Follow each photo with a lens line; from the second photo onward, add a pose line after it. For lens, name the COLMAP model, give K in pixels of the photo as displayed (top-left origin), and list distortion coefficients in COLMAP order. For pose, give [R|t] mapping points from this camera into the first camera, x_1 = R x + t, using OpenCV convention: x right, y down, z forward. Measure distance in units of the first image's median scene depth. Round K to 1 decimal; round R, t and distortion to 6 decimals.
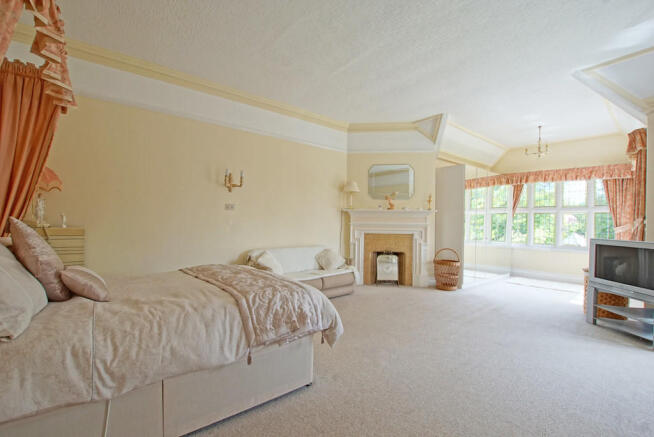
lens RADIAL K [[288.9, 0, 326.4], [0, 288.9, 223.5], [0, 0, 1]] dist [-0.000351, -0.000029]
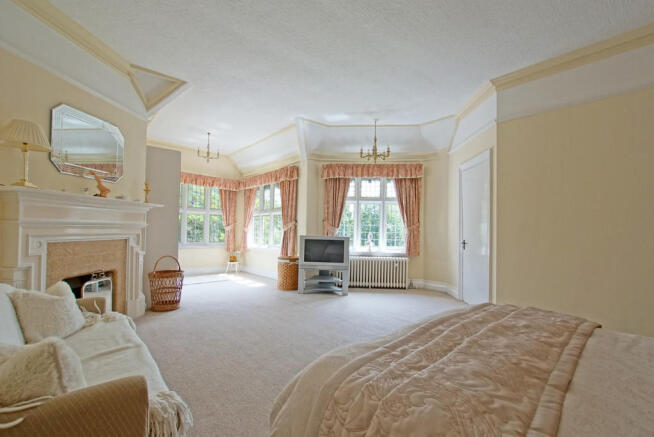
lens RADIAL K [[288.9, 0, 326.4], [0, 288.9, 223.5], [0, 0, 1]] dist [-0.000351, -0.000029]
pose [[-0.025074, 0.002880, 0.999681, -0.350240], [-0.020065, 0.999793, -0.003384, -0.004417], [-0.999484, -0.020144, -0.025011, 0.580807]]
